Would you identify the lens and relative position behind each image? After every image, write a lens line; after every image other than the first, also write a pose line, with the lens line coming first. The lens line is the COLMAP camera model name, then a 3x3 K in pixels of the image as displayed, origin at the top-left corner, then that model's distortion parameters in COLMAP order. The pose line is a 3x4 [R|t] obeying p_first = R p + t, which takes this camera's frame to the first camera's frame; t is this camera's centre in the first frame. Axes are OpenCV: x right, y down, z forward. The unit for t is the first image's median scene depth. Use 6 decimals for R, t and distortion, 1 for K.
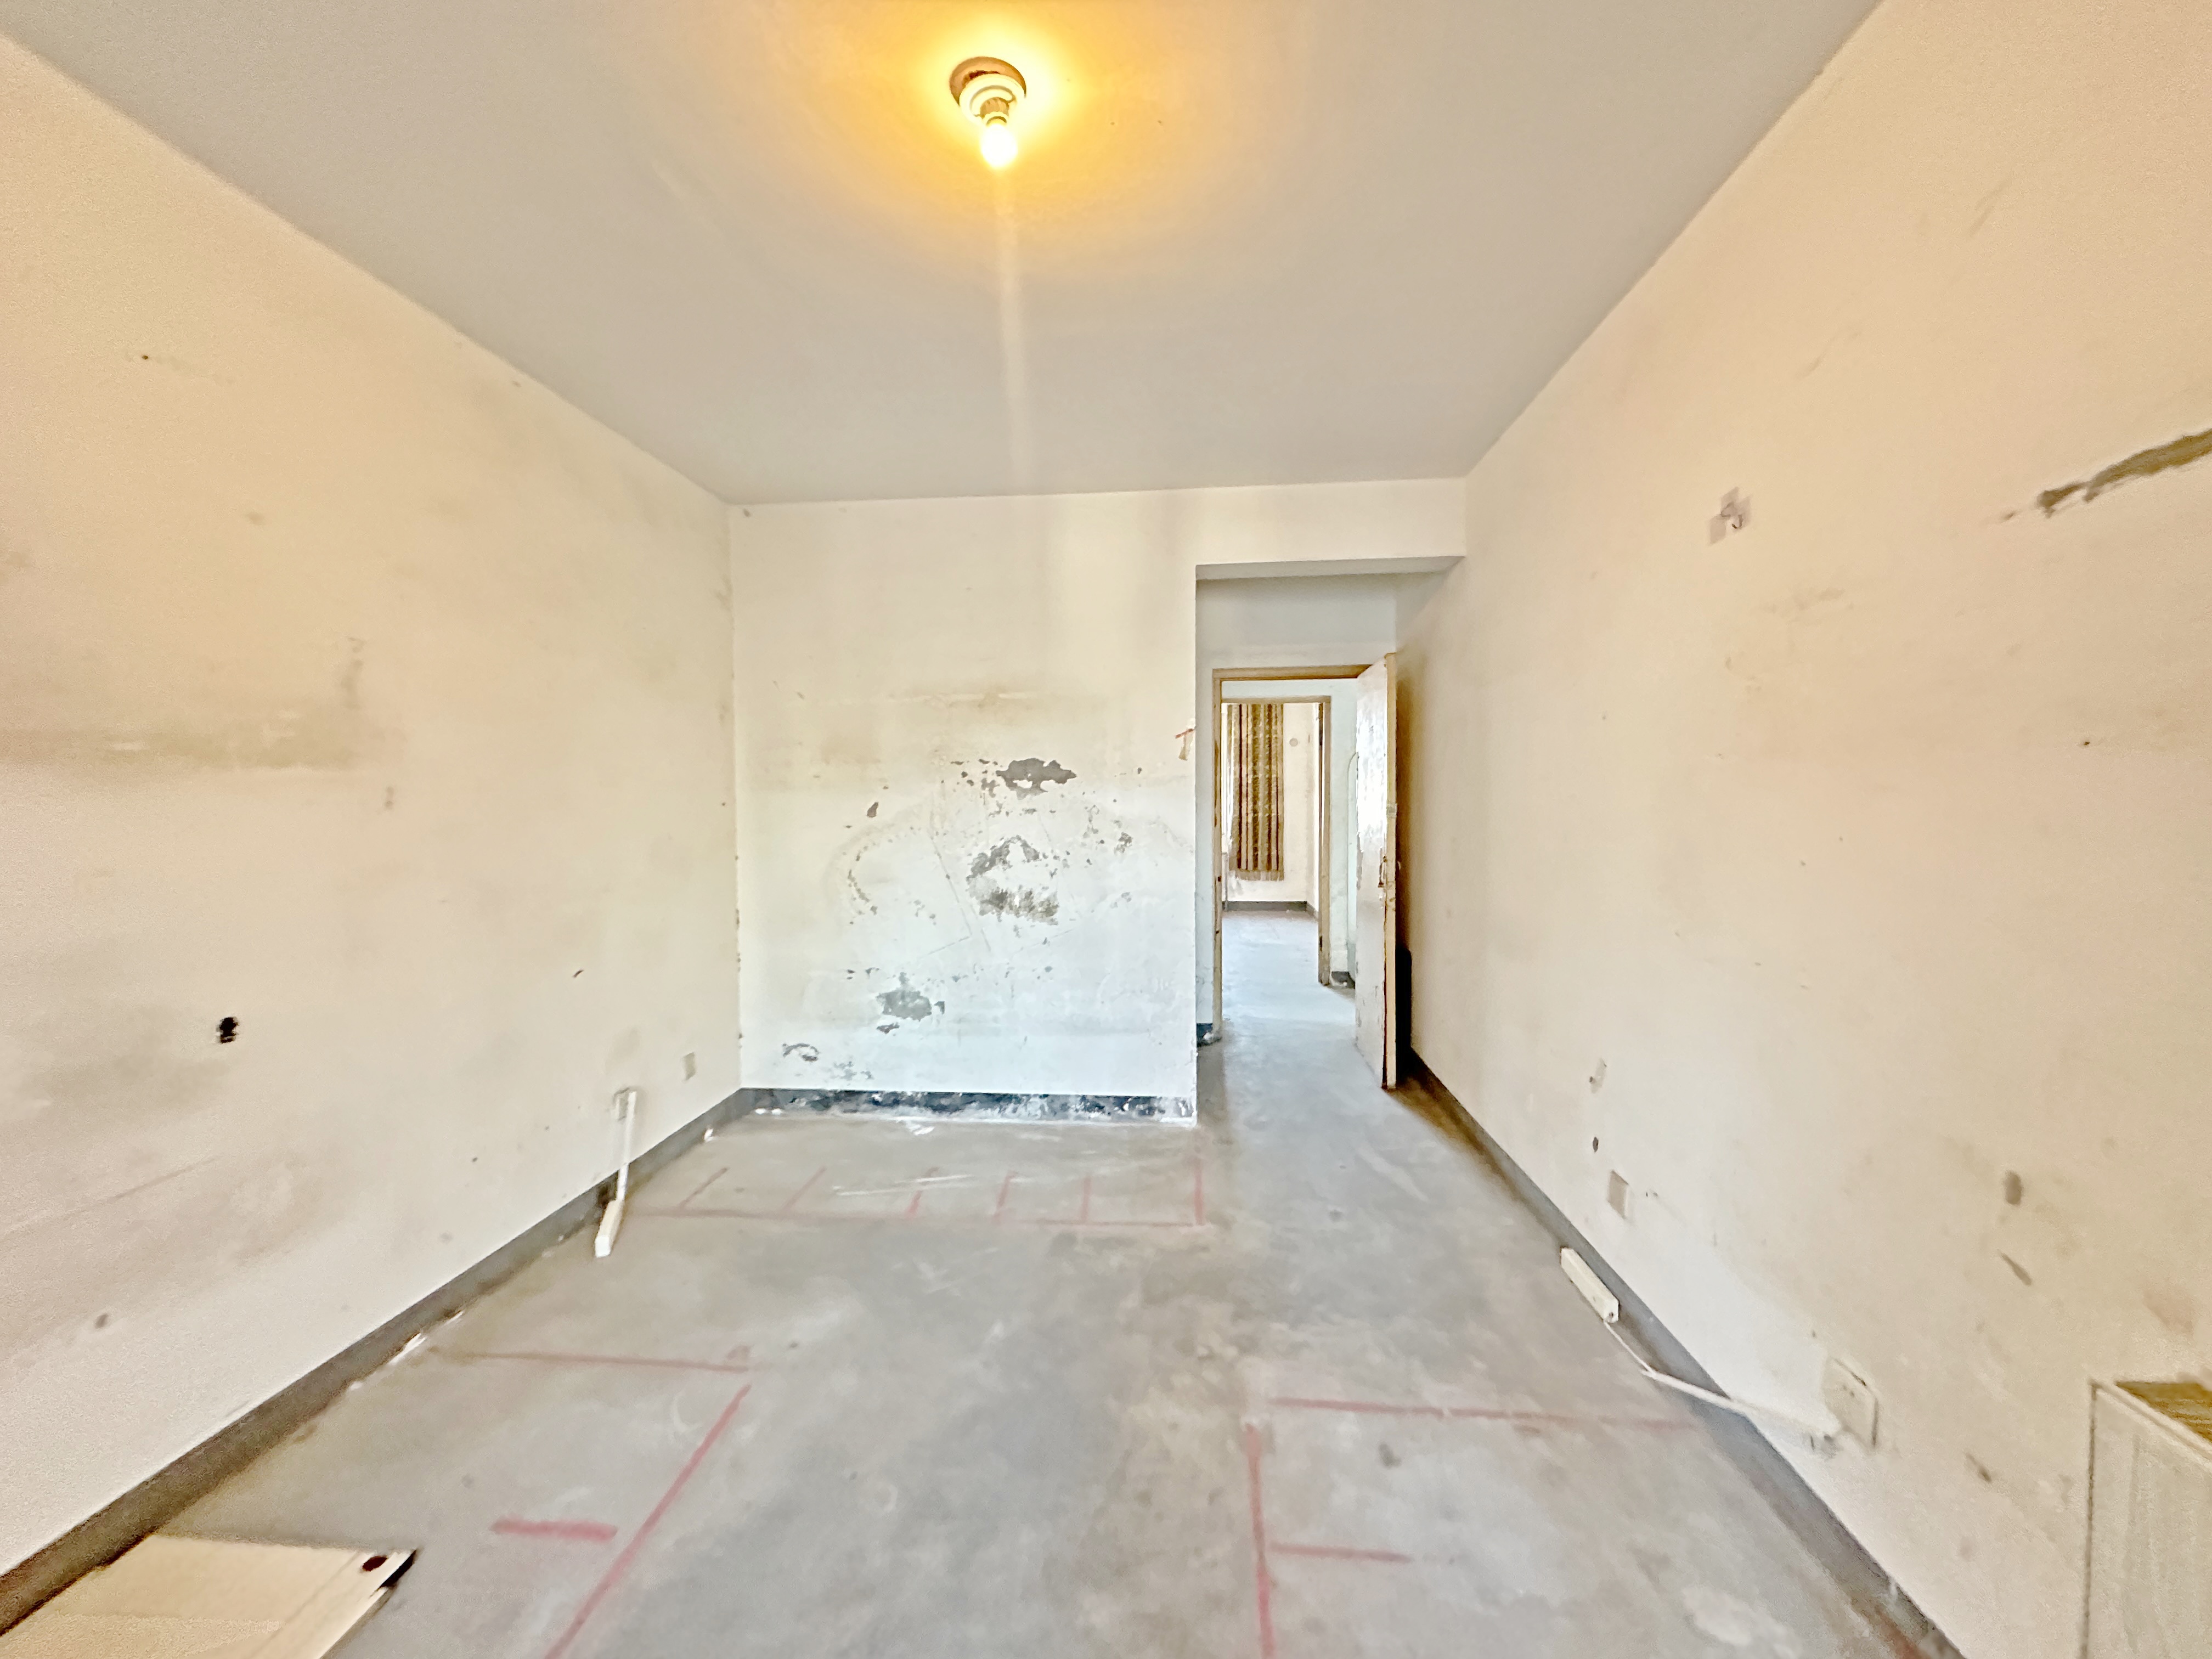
lens RADIAL K [[881.5, 0, 1101.4], [0, 881.5, 839.6], [0, 0, 1]] dist [0.003367, 0.000190]
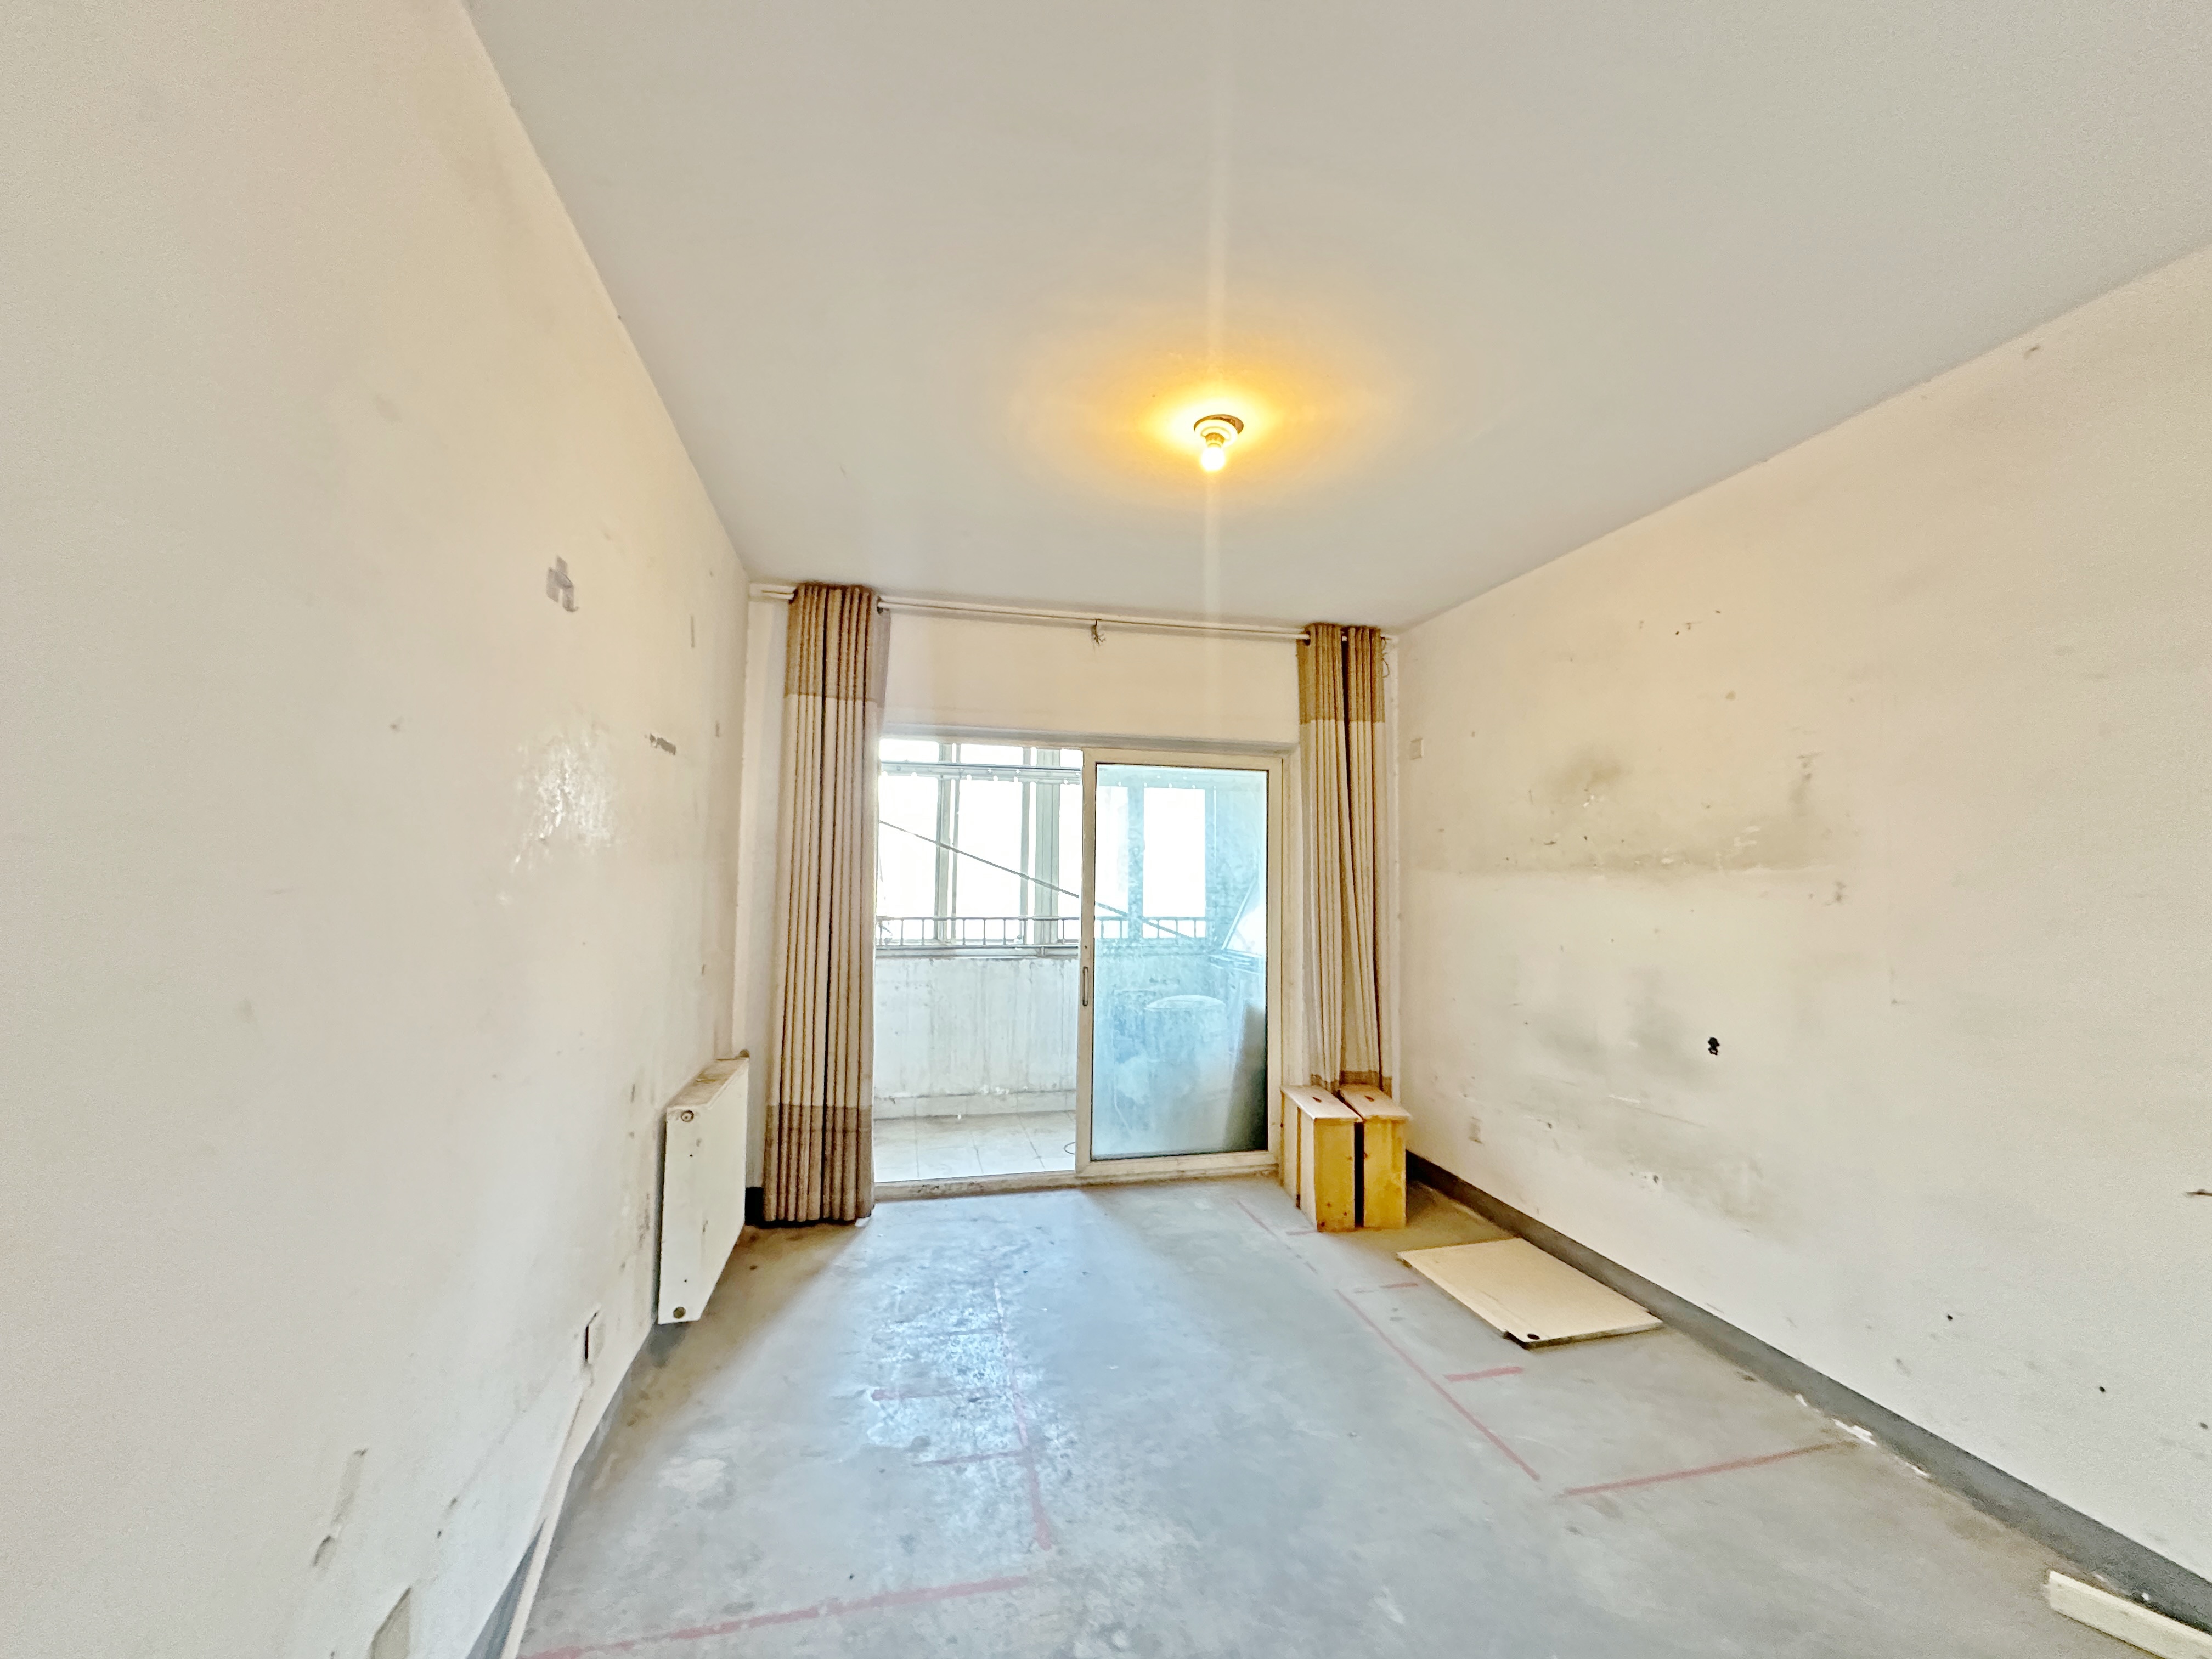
lens RADIAL K [[881.5, 0, 1111.1], [0, 881.5, 833.4], [0, 0, 1]] dist [0.003367, 0.000190]
pose [[-0.948075, -0.023319, -0.317191, 0.411485], [-0.020778, 0.999719, -0.011393, -0.094714], [0.317367, -0.004211, -0.948293, 1.878315]]
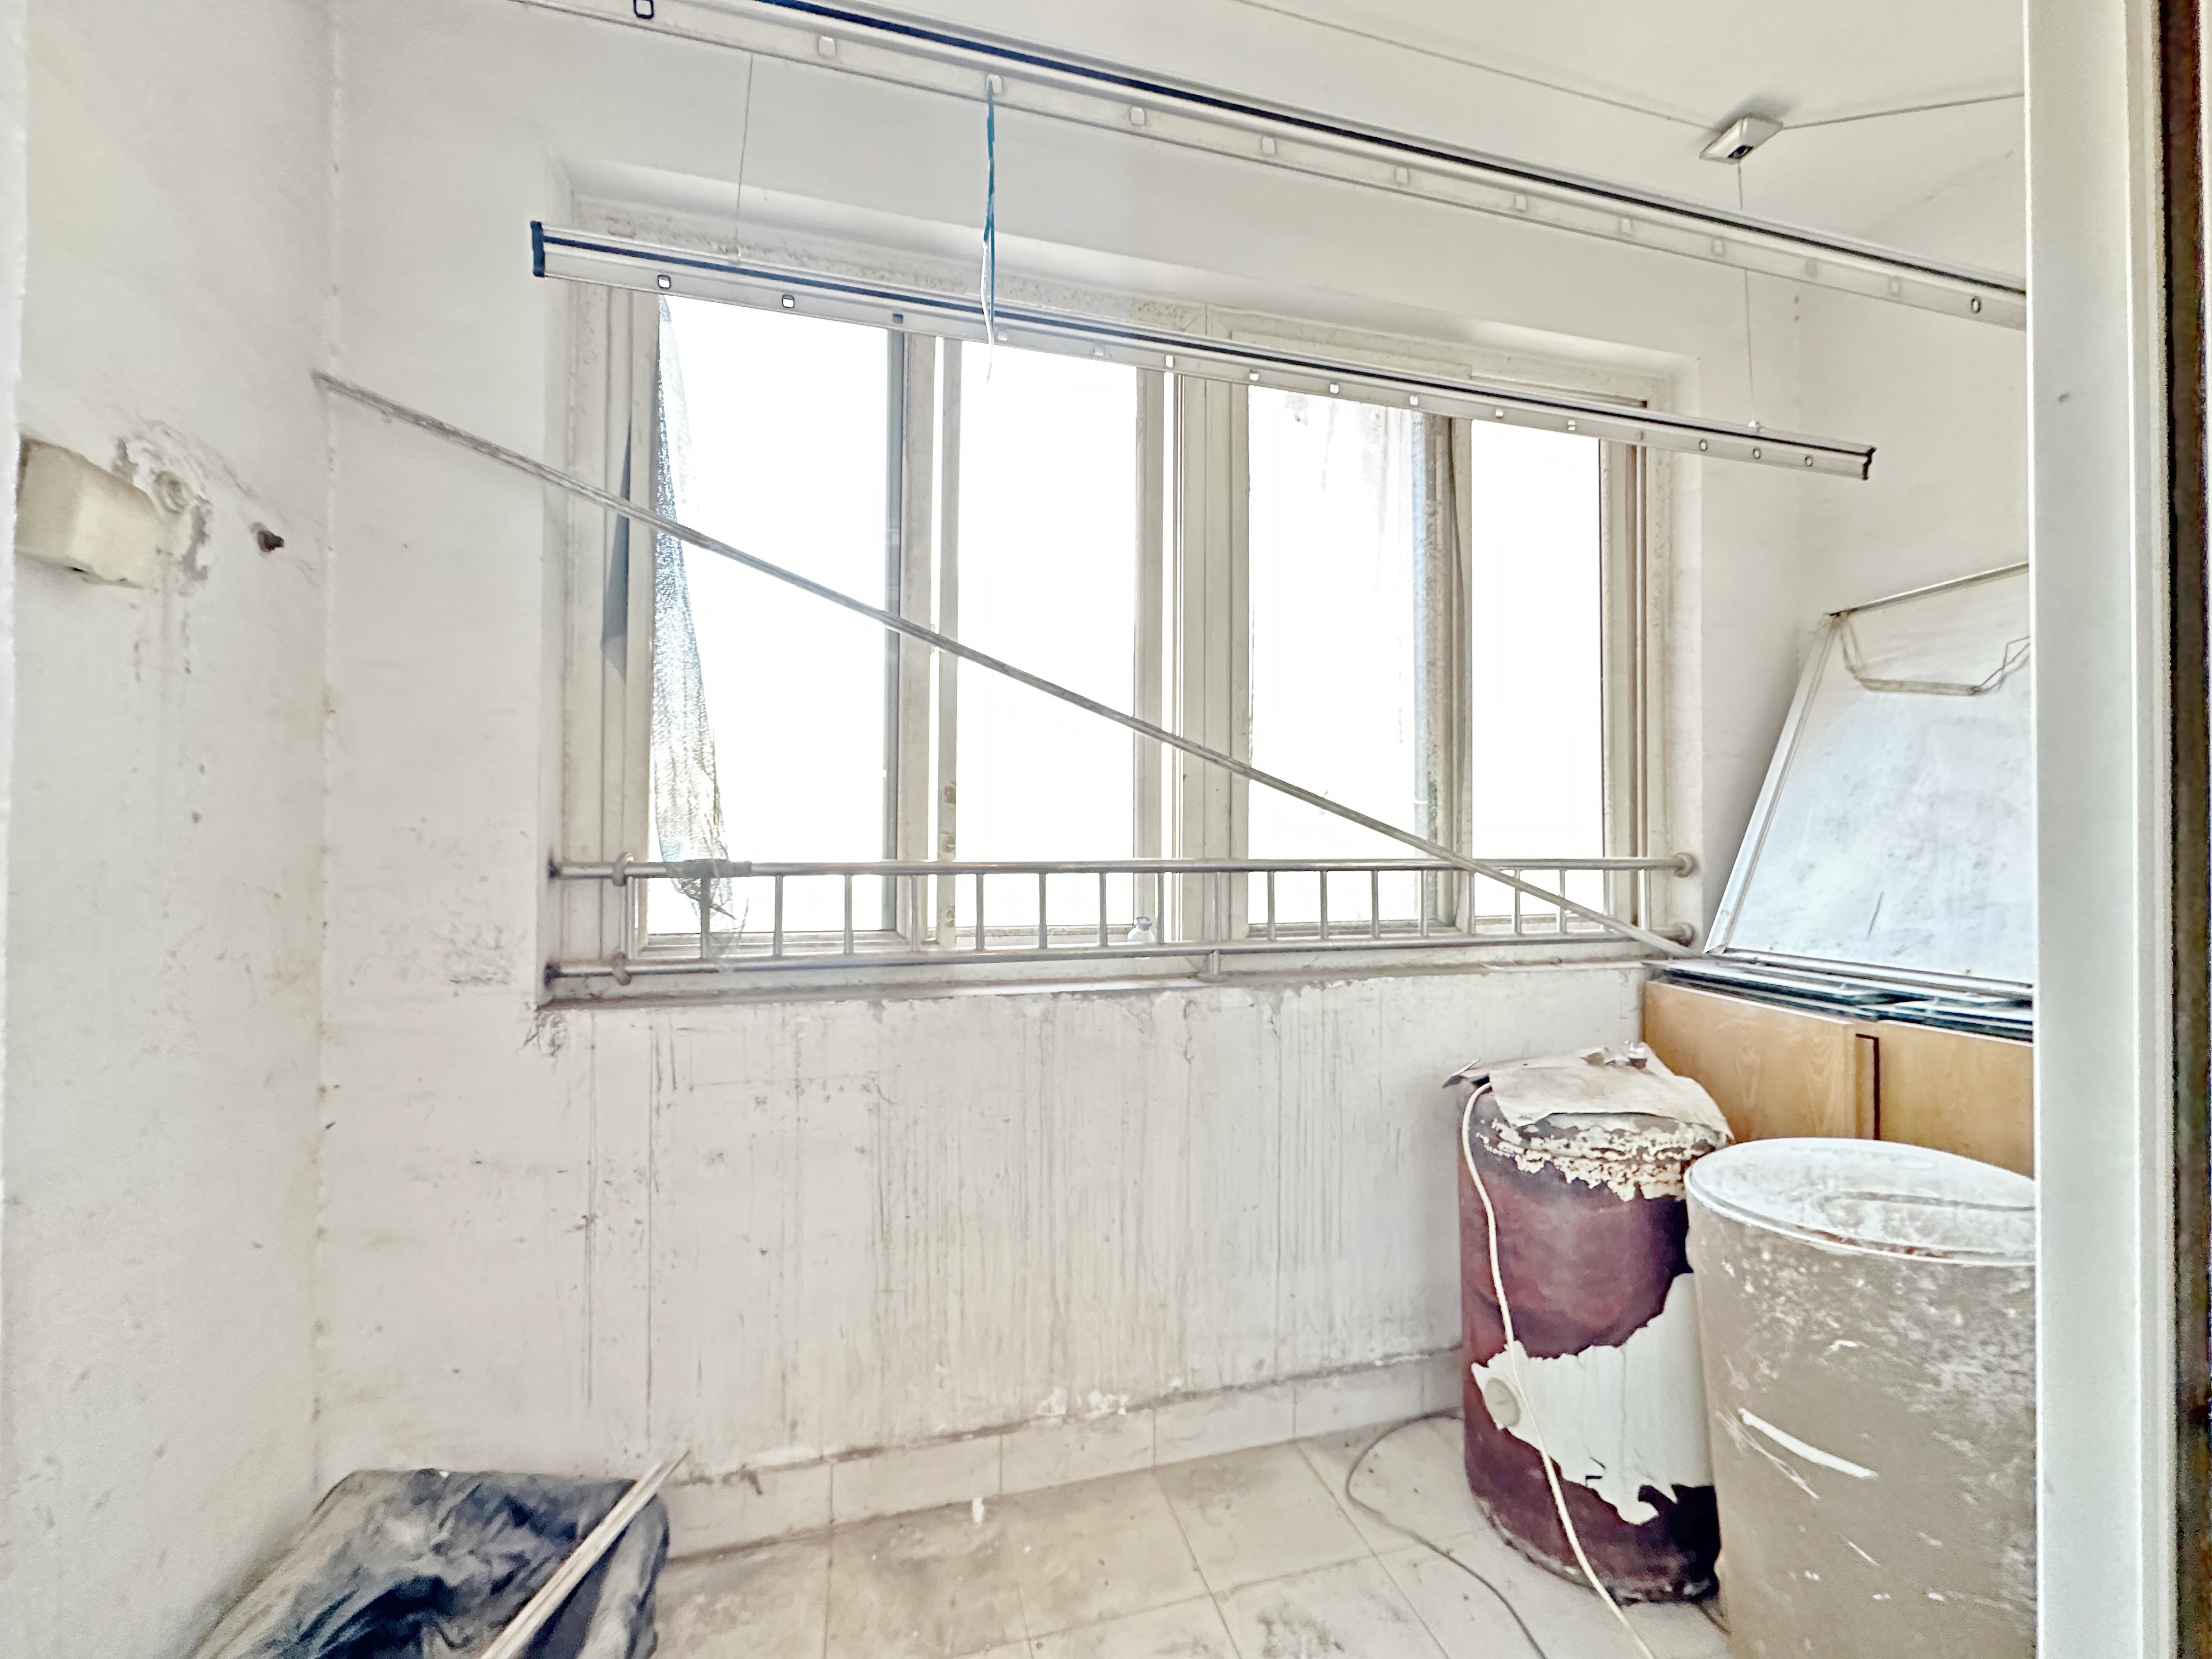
lens RADIAL K [[881.5, 0, 1103.7], [0, 881.5, 826.7], [0, 0, 1]] dist [0.003367, 0.000190]
pose [[-0.939864, 0.000031, -0.341550, 0.309174], [-0.012146, 0.999364, 0.033513, -0.027307], [0.341334, 0.035646, -0.939266, 1.134984]]
